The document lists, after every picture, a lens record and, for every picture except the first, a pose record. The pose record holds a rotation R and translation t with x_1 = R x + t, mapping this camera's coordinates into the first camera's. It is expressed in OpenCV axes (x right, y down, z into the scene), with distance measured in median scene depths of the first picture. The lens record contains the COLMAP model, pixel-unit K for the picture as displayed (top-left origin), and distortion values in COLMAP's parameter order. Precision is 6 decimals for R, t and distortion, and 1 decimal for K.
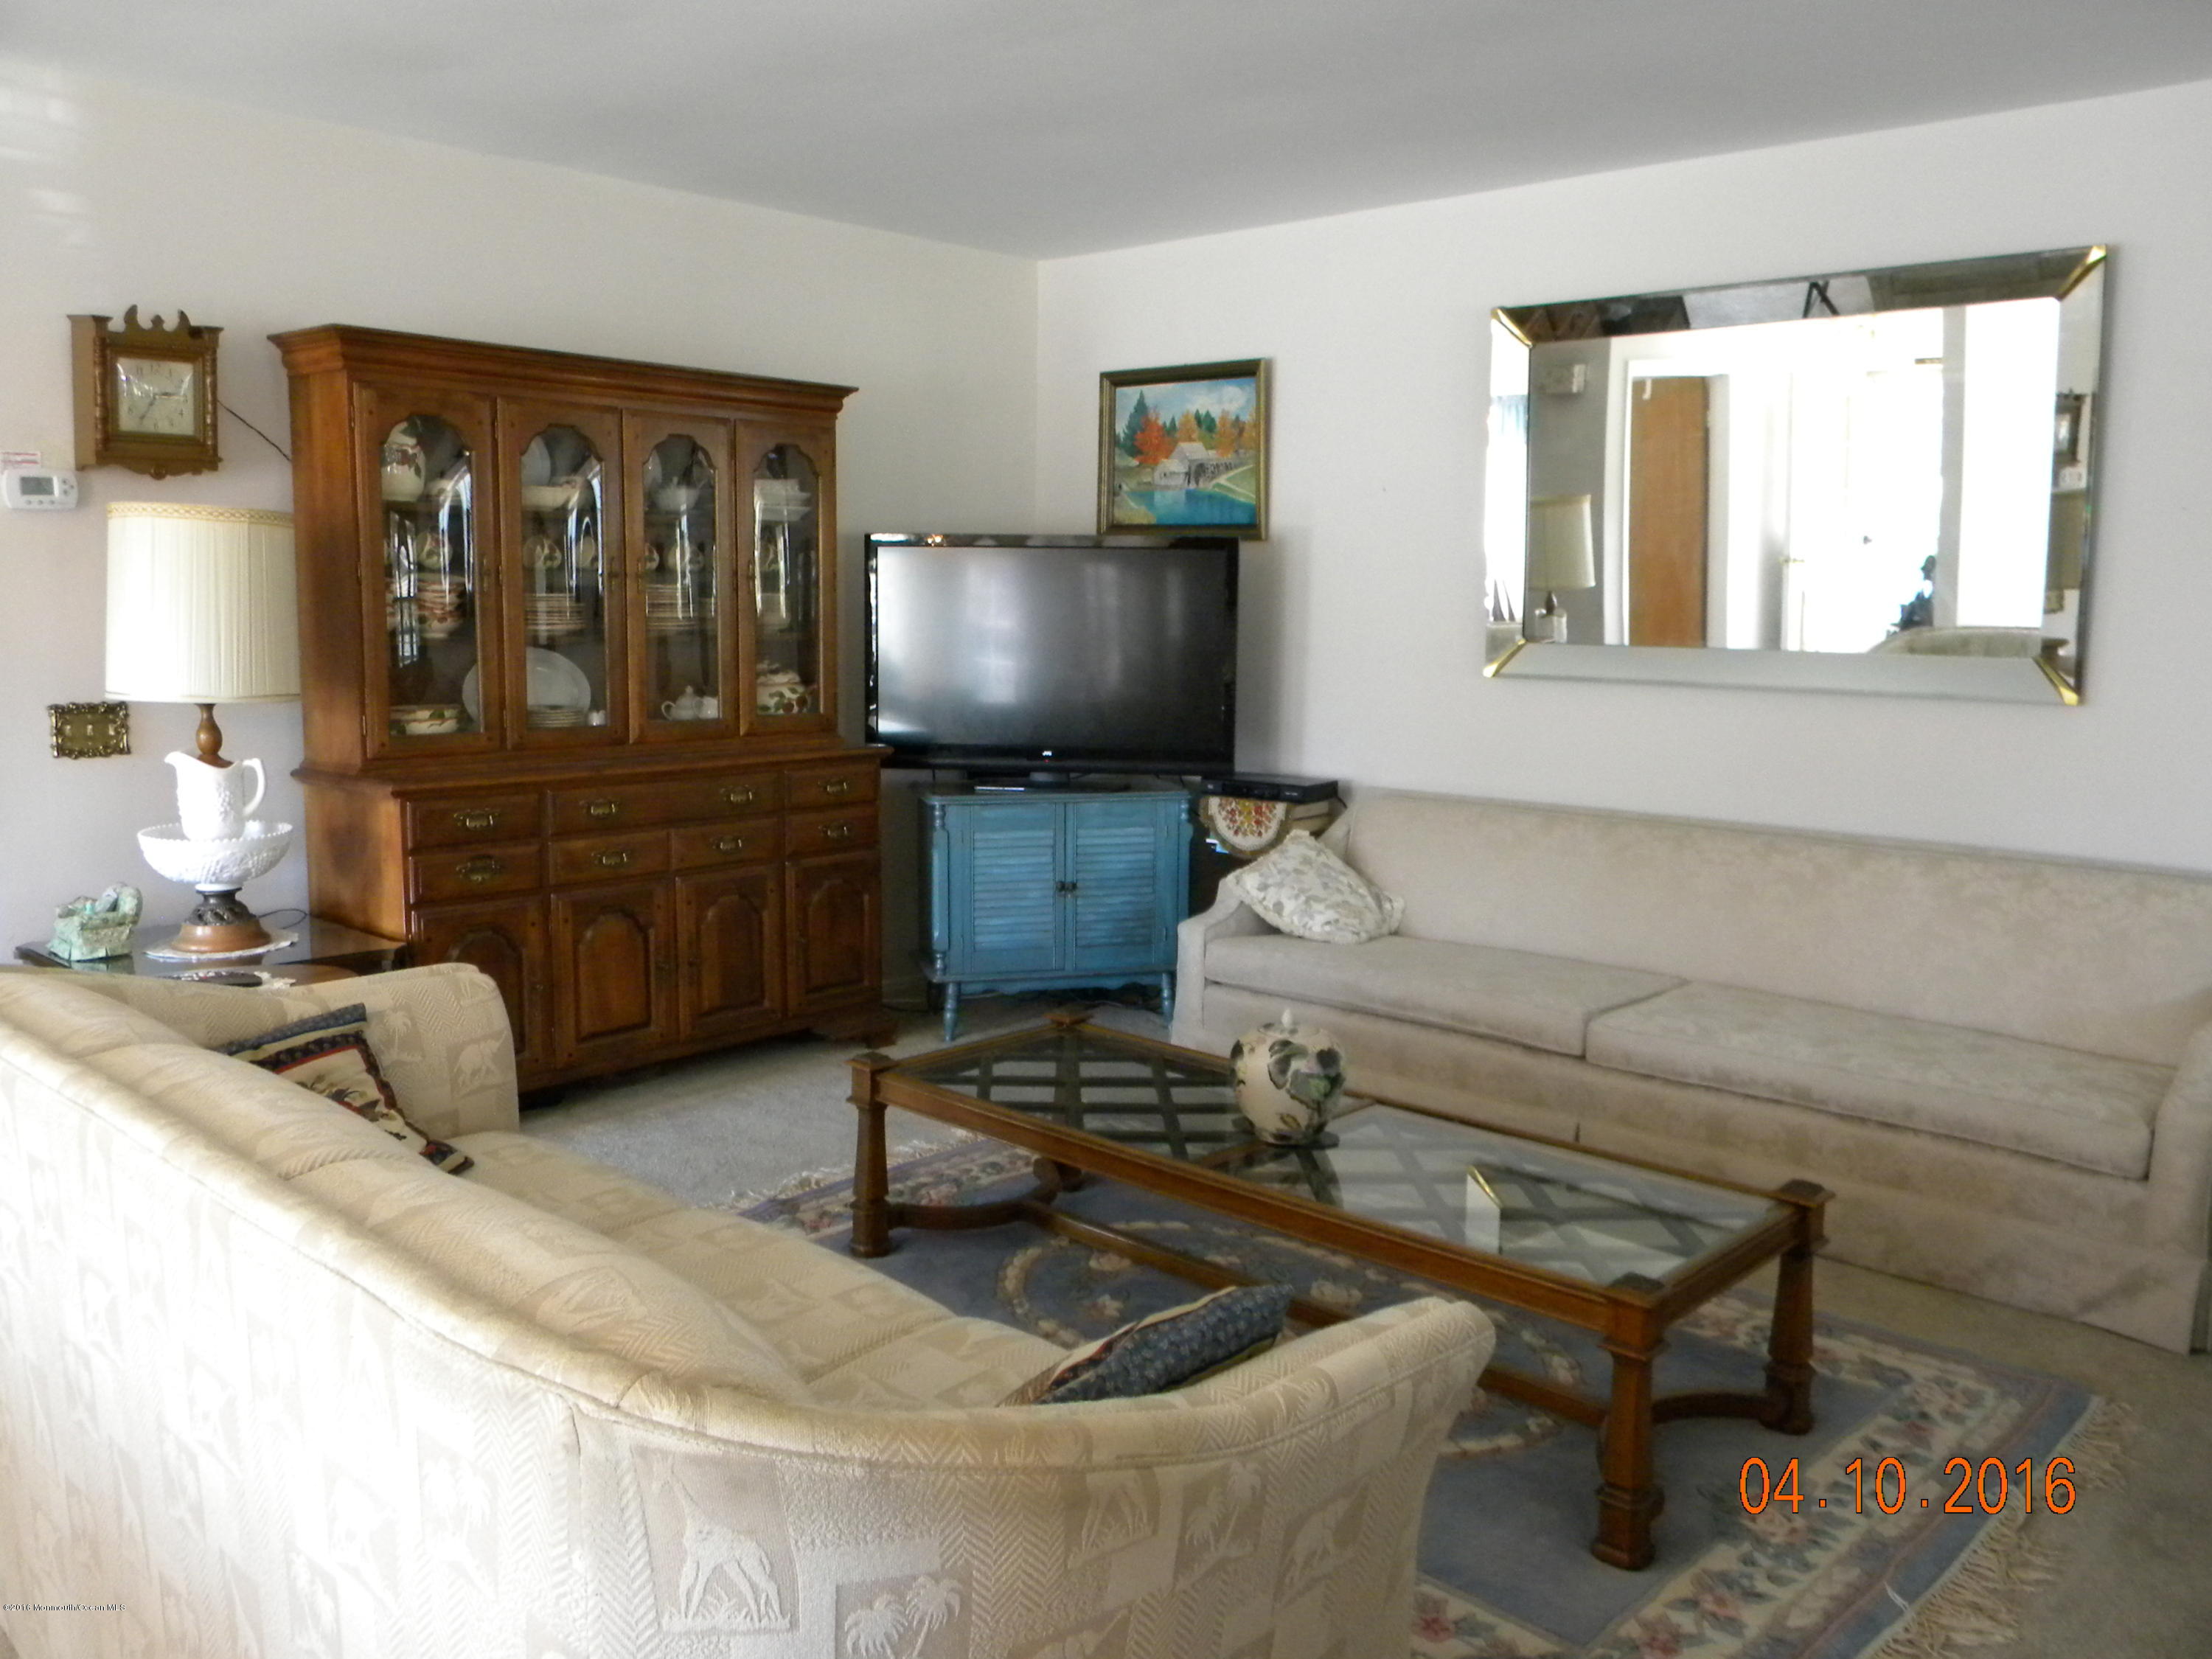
lens RADIAL K [[1806.2, 0, 1103.6], [0, 1806.2, 810.4], [0, 0, 1]] dist [0.022688, -0.052881]
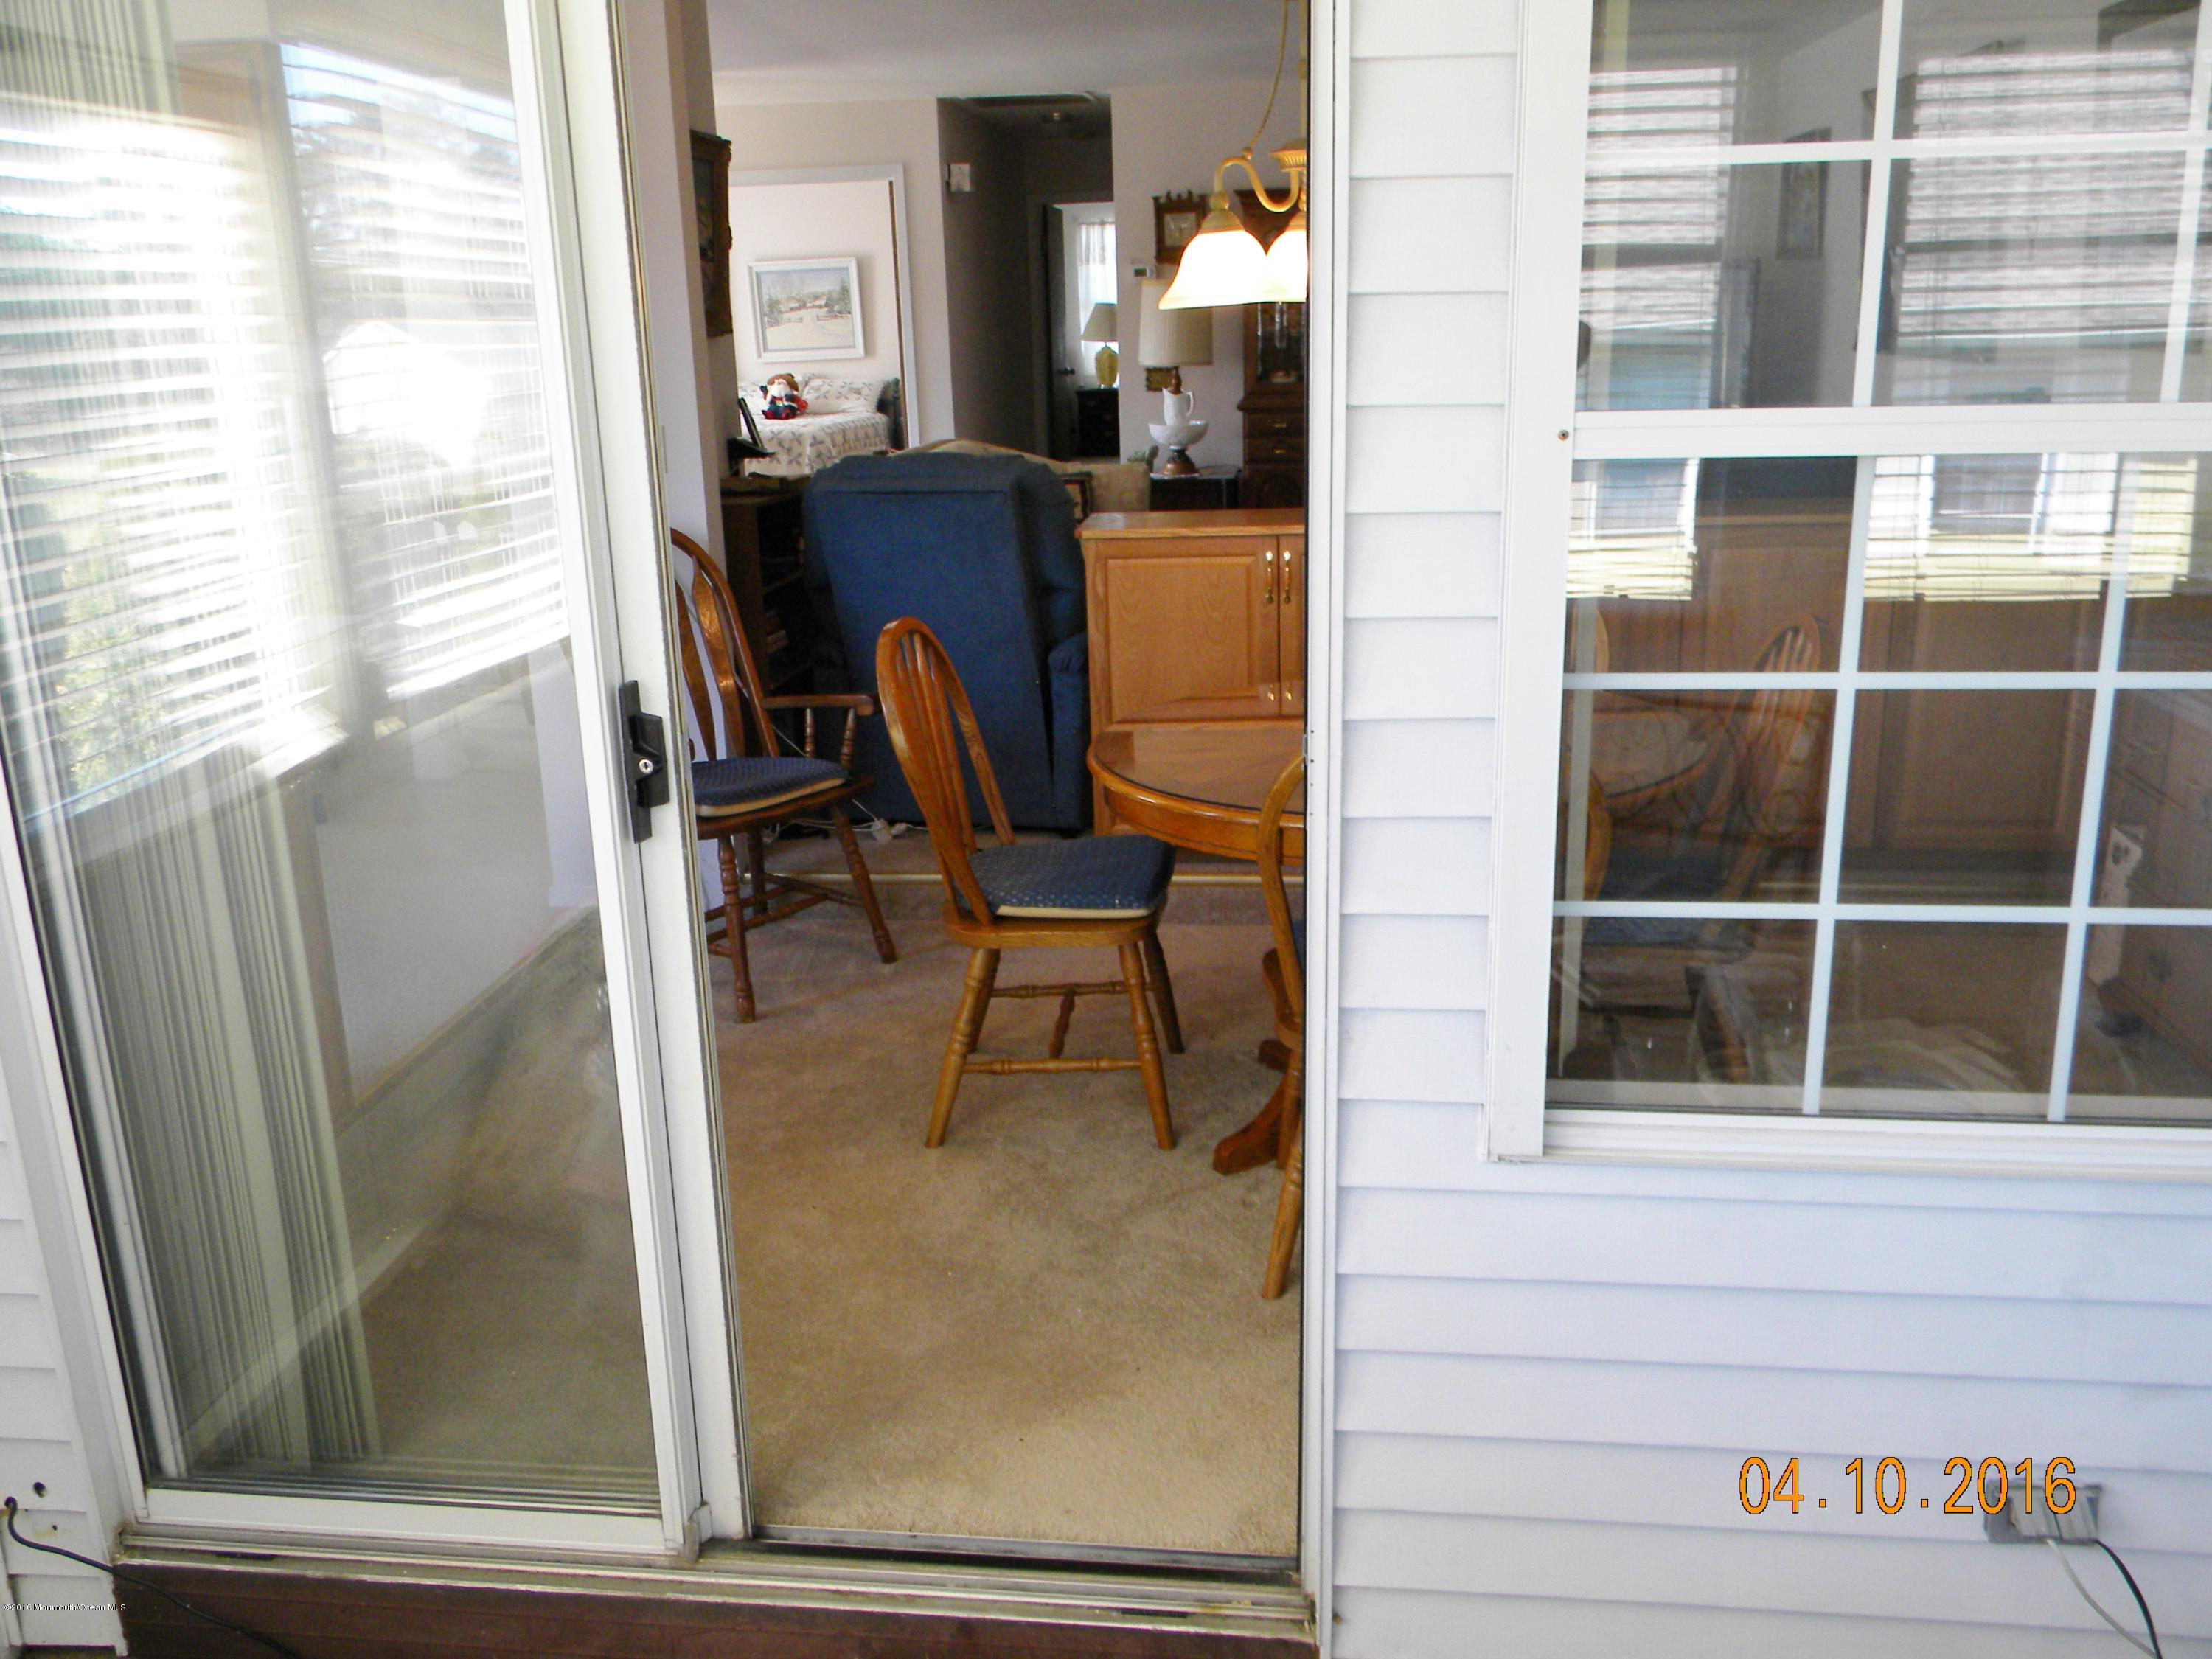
lens RADIAL K [[1793.1, 0, 1098.4], [0, 1793.1, 813.7], [0, 0, 1]] dist [0.057084, -0.101342]
pose [[0.587205, 0.193477, -0.785975, 1.080780], [-0.066121, 0.979233, 0.191651, 0.052763], [0.806733, -0.060569, 0.587803, -0.377898]]
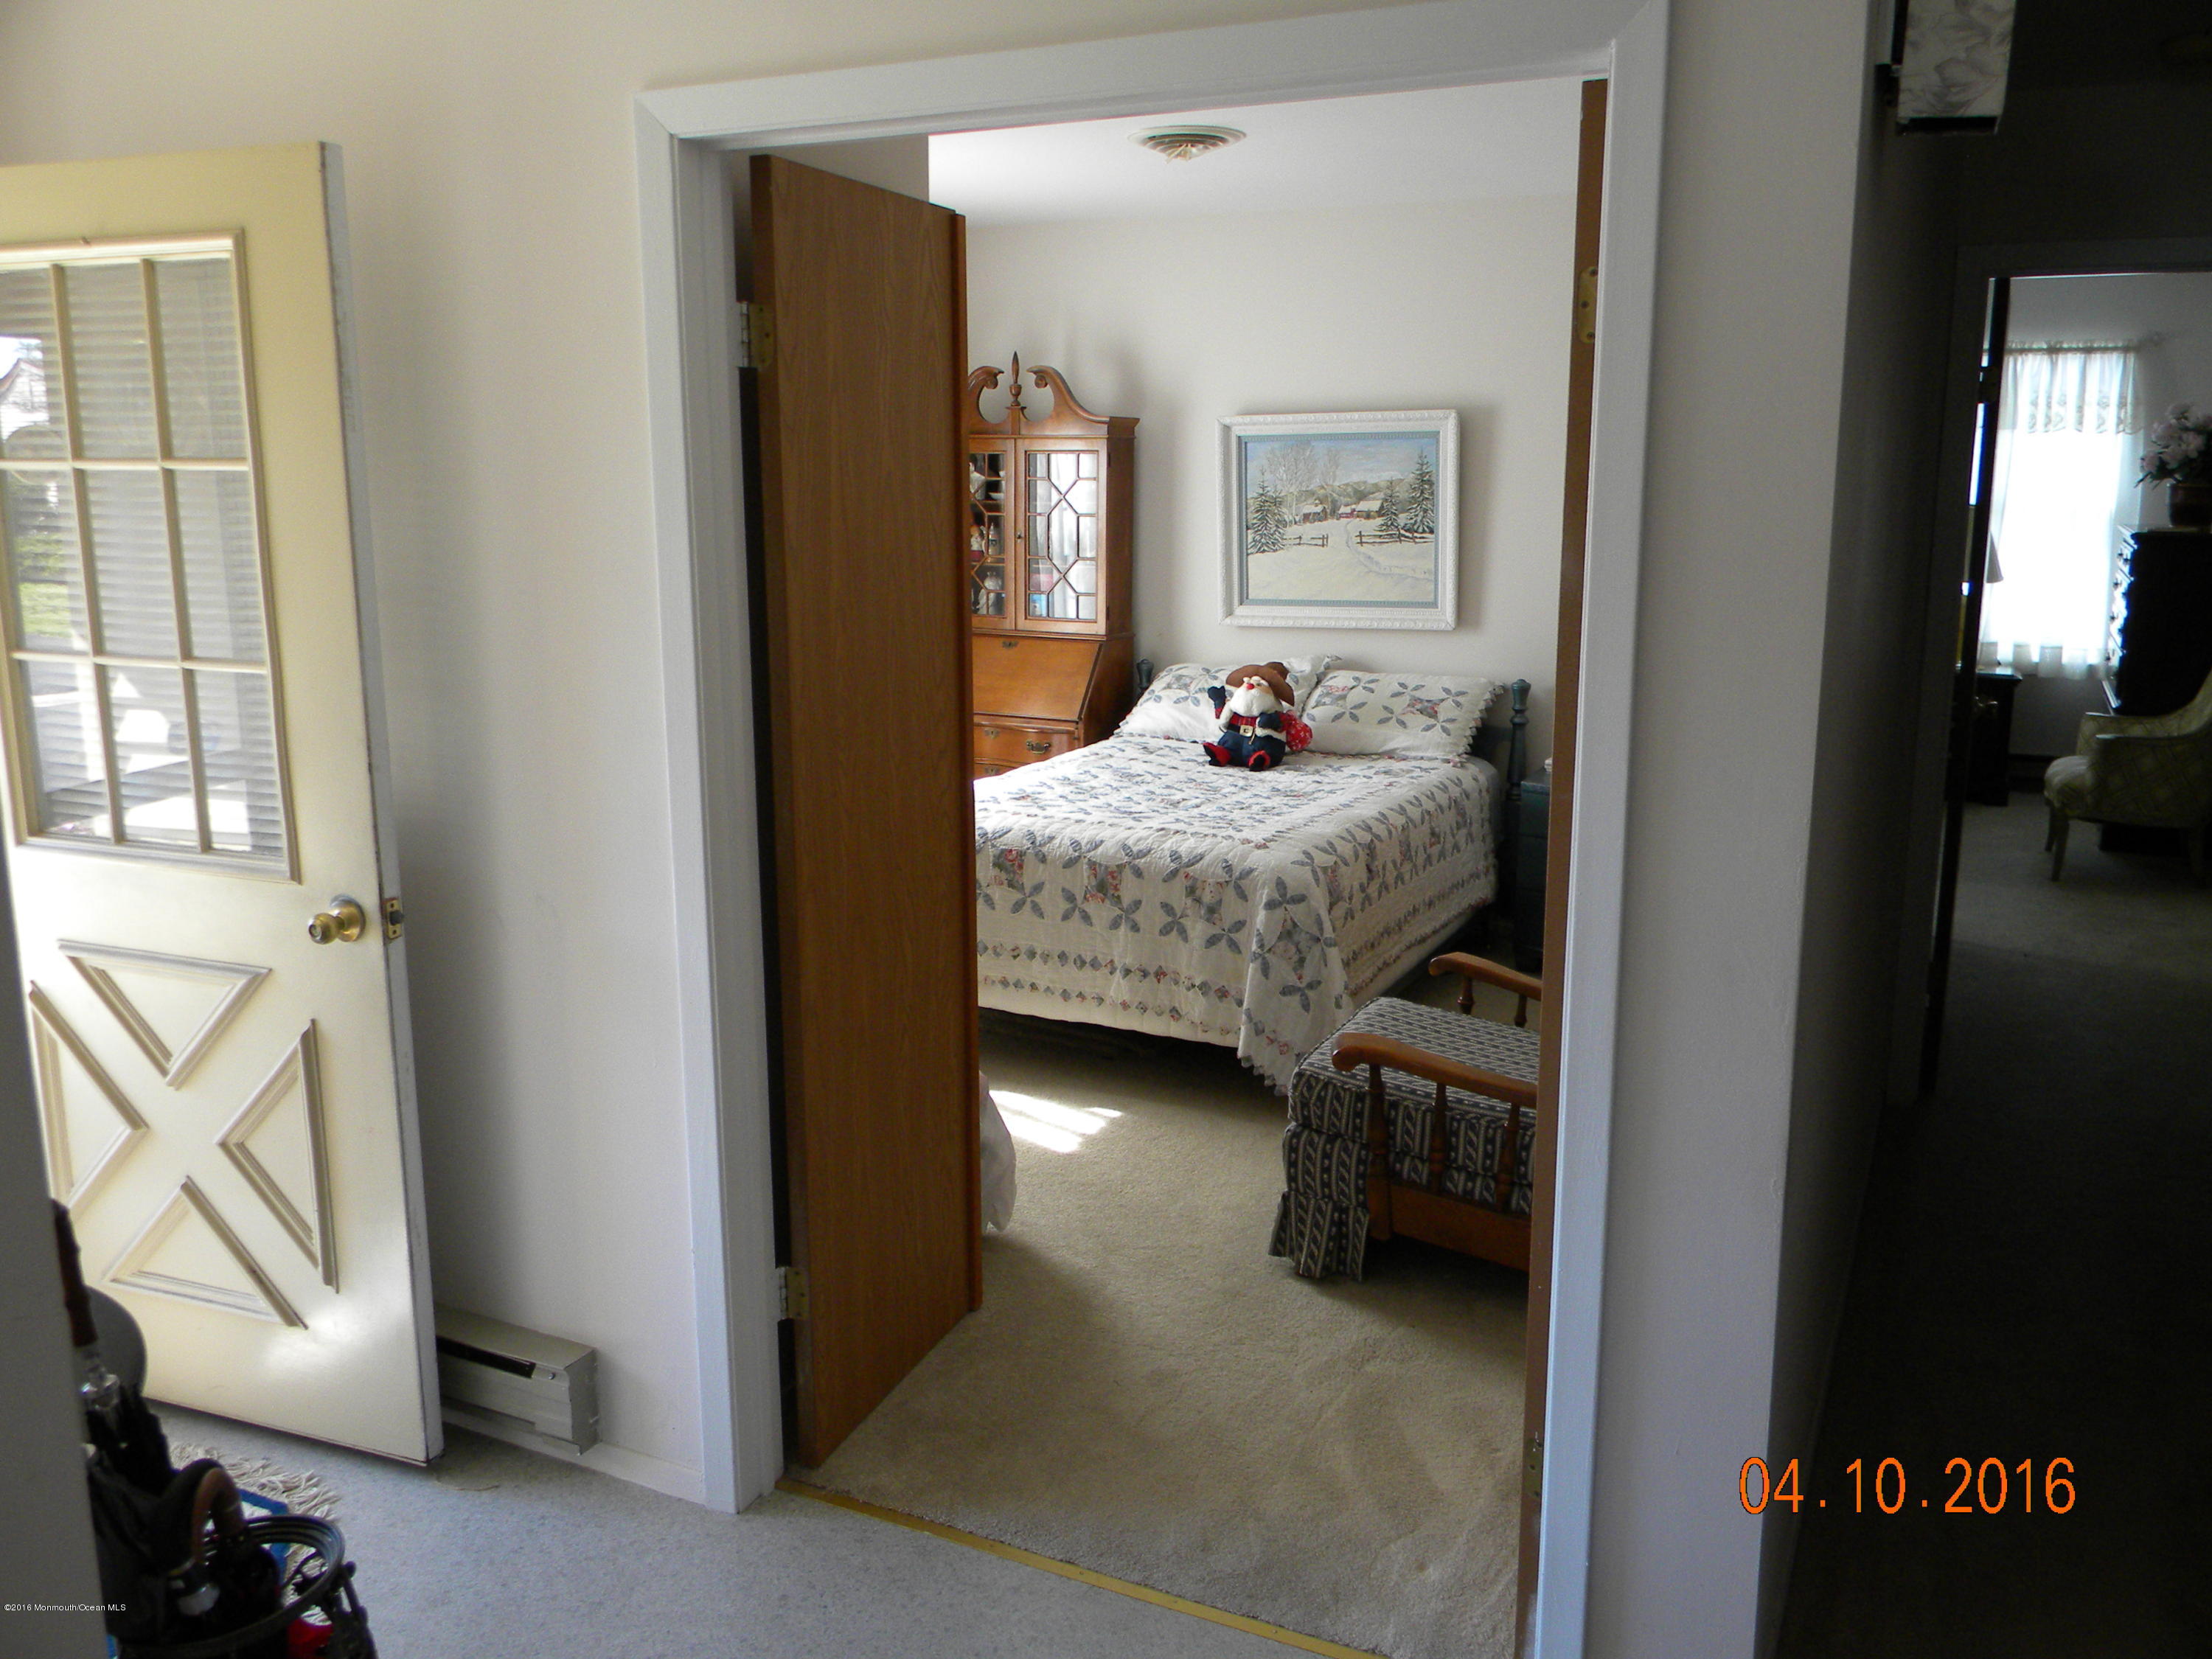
lens RADIAL K [[1824.9, 0, 1106.0], [0, 1824.9, 829.5], [0, 0, 1]] dist [0.013681, -0.041490]
pose [[0.292916, 0.182085, -0.938640, -0.282836], [-0.115810, 0.981228, 0.154206, -0.106793], [0.949099, 0.063535, 0.308505, 0.381049]]
